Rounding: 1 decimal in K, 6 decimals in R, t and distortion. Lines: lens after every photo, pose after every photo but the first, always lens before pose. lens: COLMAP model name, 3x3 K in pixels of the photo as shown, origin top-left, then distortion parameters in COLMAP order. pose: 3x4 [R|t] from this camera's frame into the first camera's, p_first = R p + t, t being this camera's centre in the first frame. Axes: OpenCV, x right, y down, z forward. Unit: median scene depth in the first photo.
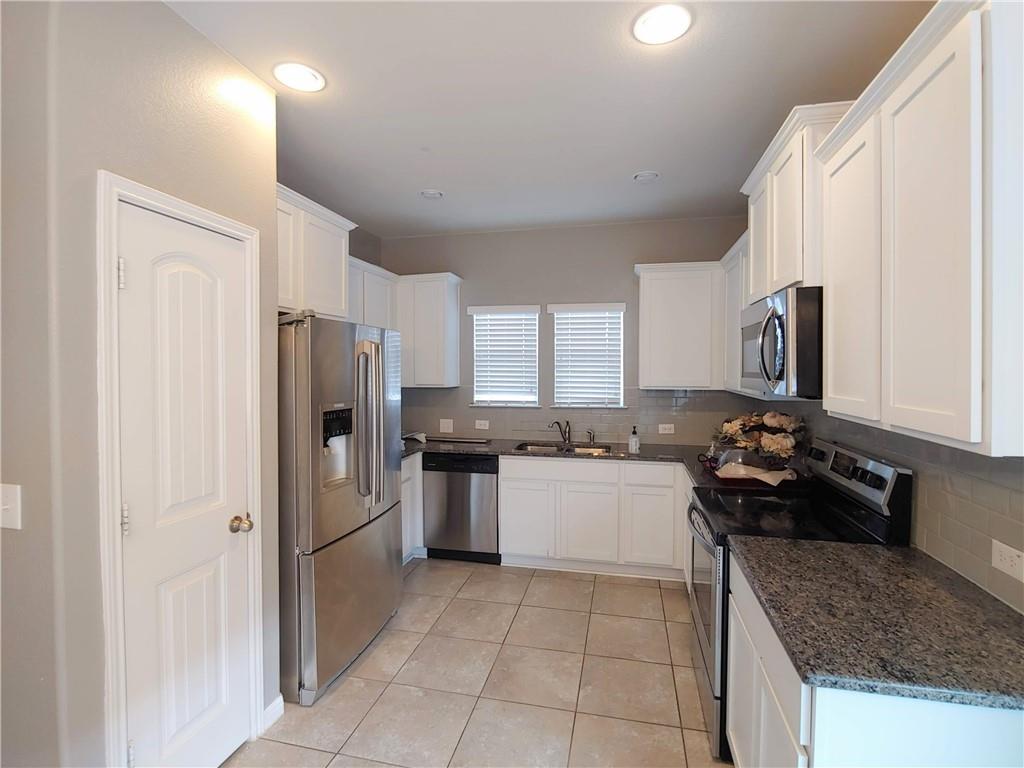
lens RADIAL K [[491.6, 0, 513.9], [0, 491.6, 381.2], [0, 0, 1]] dist [-0.017489, 0.000741]
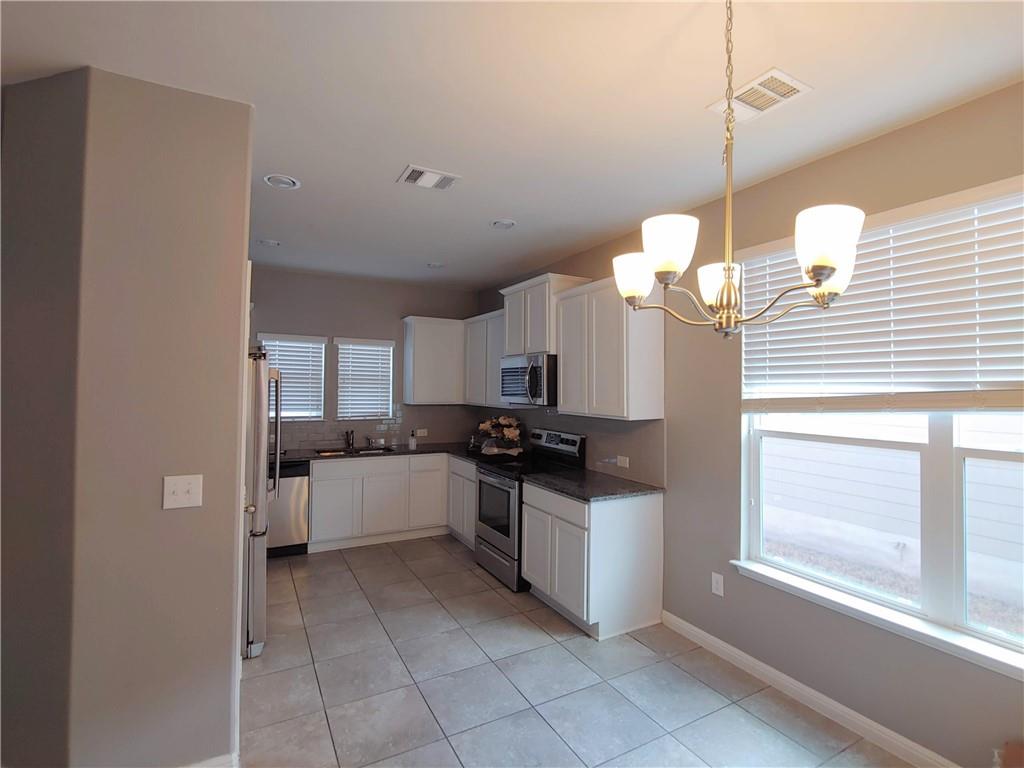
lens RADIAL K [[491.6, 0, 515.4], [0, 491.6, 381.6], [0, 0, 1]] dist [-0.017489, 0.000741]
pose [[0.747625, 0.015392, 0.663943, -0.489636], [0.007778, 0.999460, -0.031929, -0.002075], [-0.664076, 0.029035, 0.747101, -0.265468]]
